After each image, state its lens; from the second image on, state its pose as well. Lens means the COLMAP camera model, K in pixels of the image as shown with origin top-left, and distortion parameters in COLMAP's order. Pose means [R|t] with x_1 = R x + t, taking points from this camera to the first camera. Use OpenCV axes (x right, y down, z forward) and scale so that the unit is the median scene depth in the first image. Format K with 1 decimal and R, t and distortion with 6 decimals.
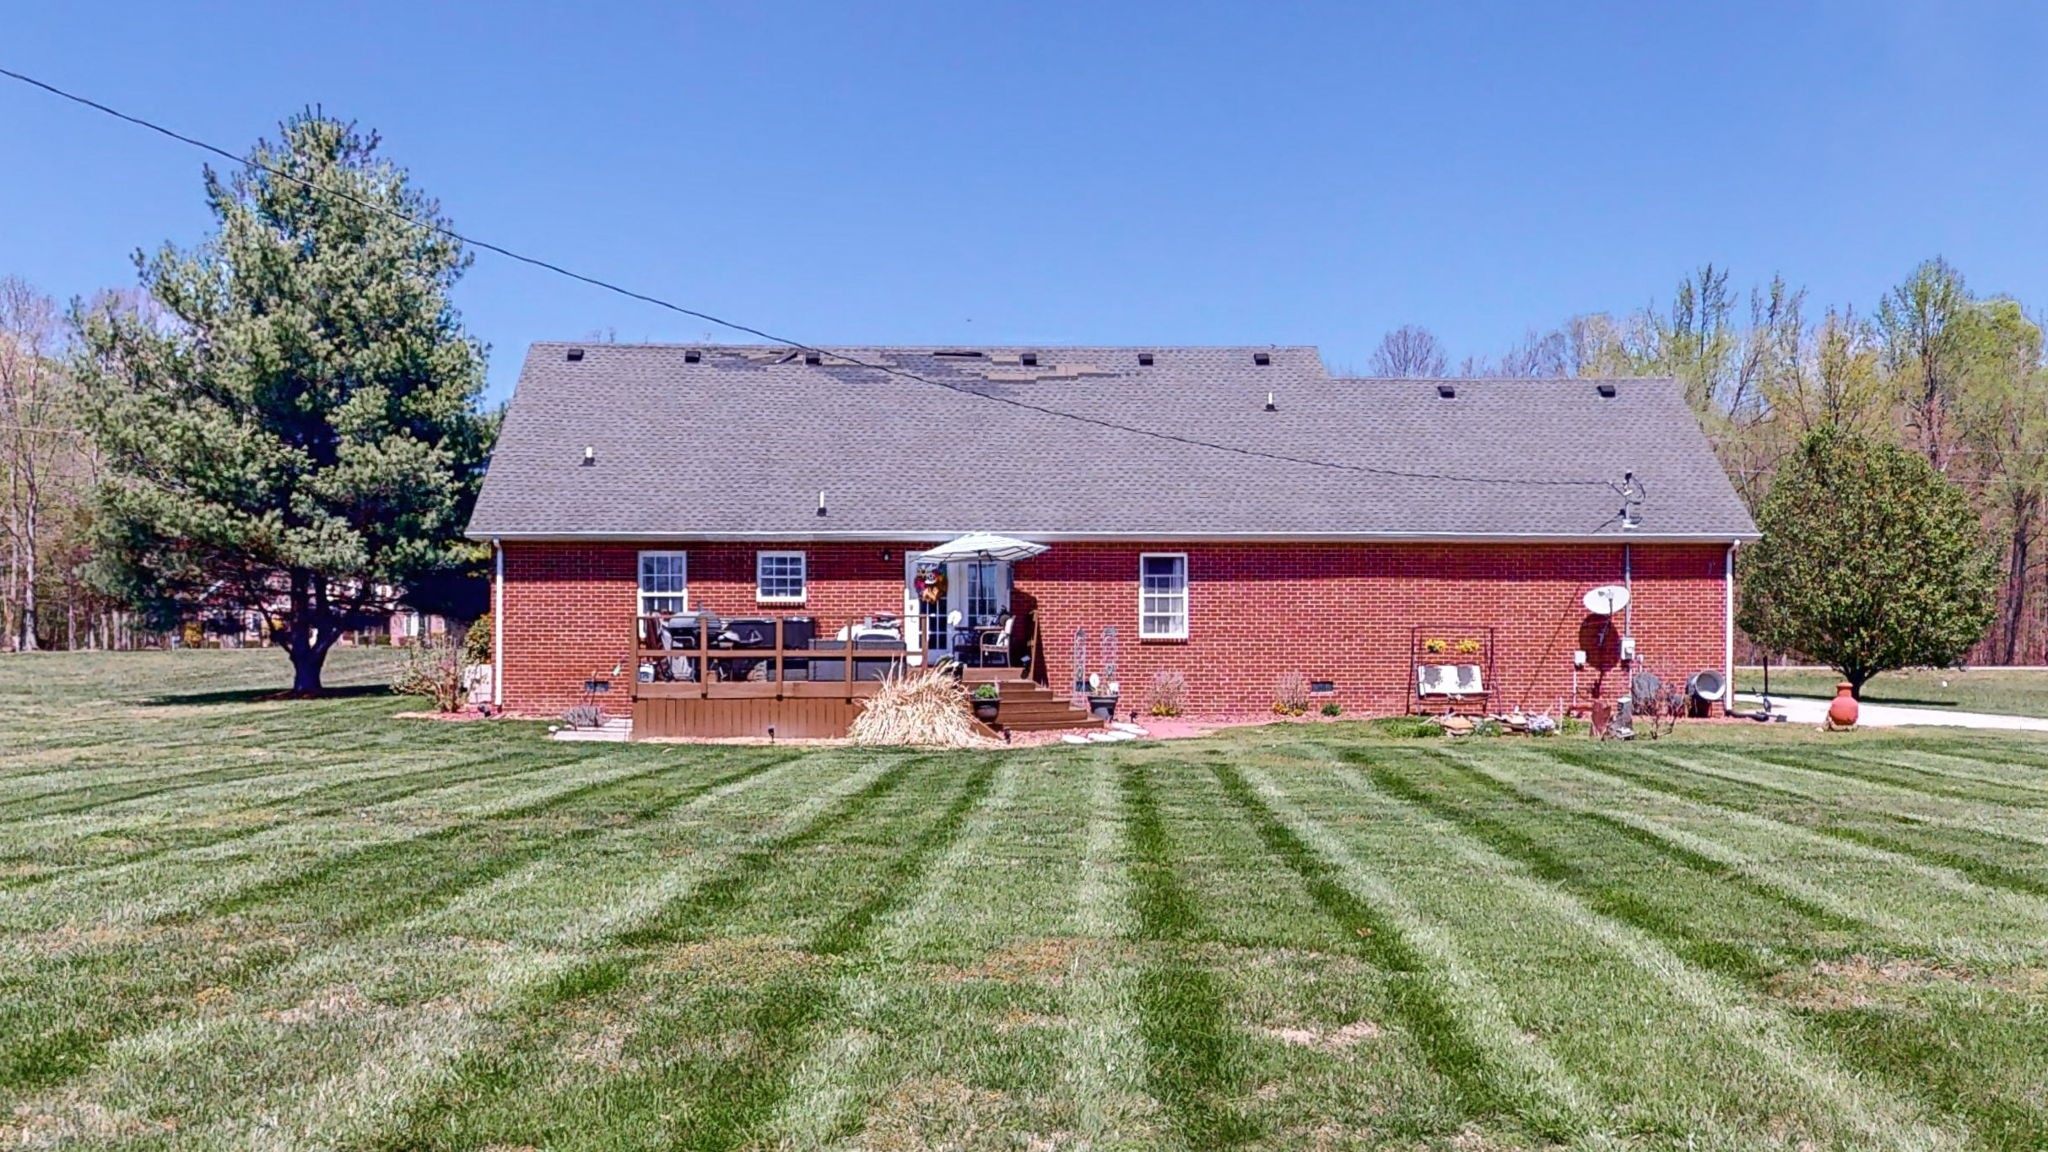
lens RADIAL K [[751.9, 0, 1024.0], [0, 751.9, 576.0], [0, 0, 1]] dist [0.000026, 0.000016]
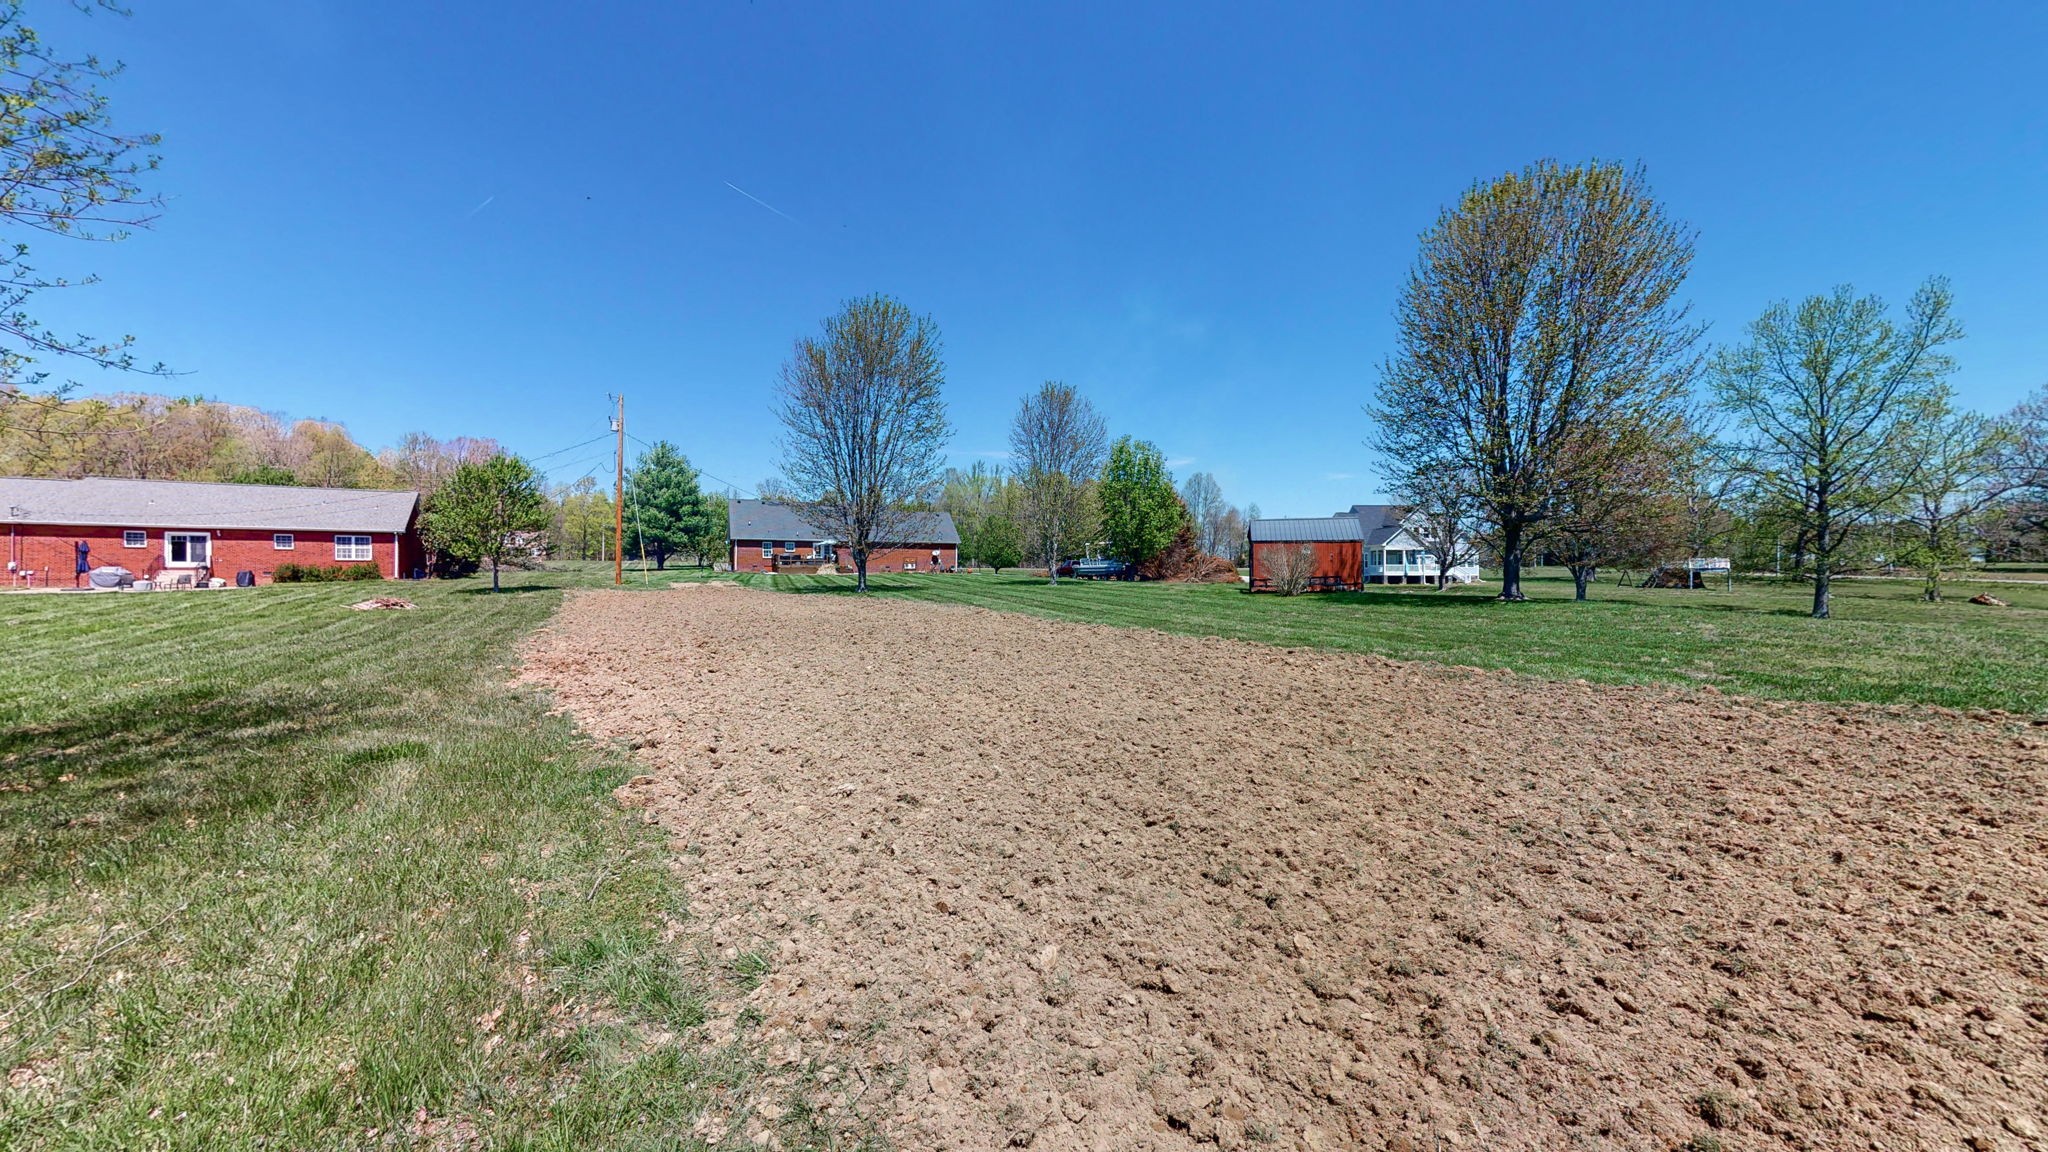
lens RADIAL K [[751.9, 0, 1024.0], [0, 751.9, 576.0], [0, 0, 1]] dist [0.000026, 0.000016]
pose [[0.924432, -0.000296, 0.381346, -0.836299], [-0.022475, 0.998219, 0.055259, -0.130422], [-0.380683, -0.059654, 0.922779, -4.769727]]
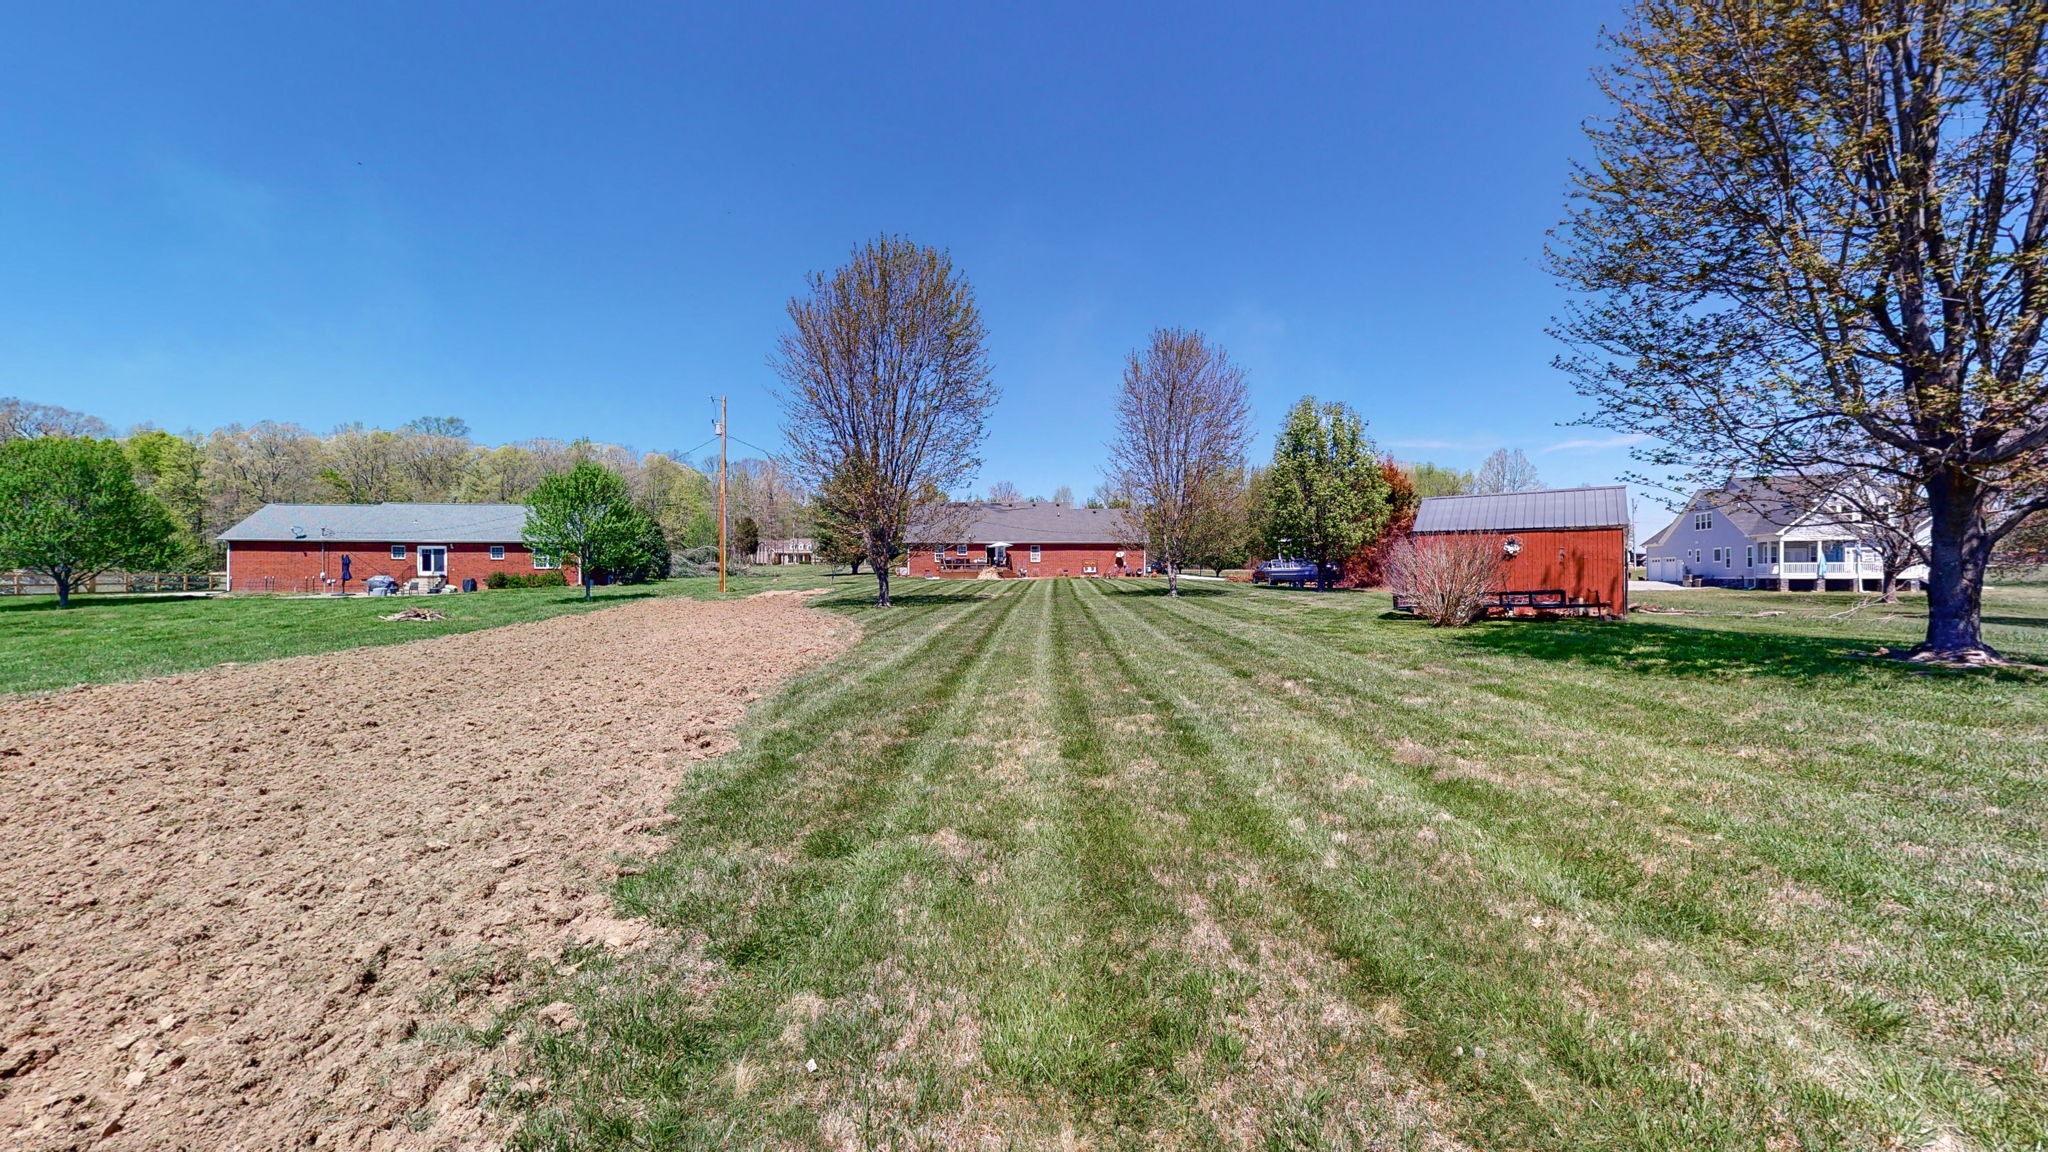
lens RADIAL K [[751.9, 0, 1024.0], [0, 751.9, 576.0], [0, 0, 1]] dist [0.000026, 0.000016]
pose [[0.999853, -0.002385, 0.016996, 0.018975], [0.001387, 0.998287, 0.058484, -0.125834], [-0.017107, -0.058452, 0.998144, -4.271325]]
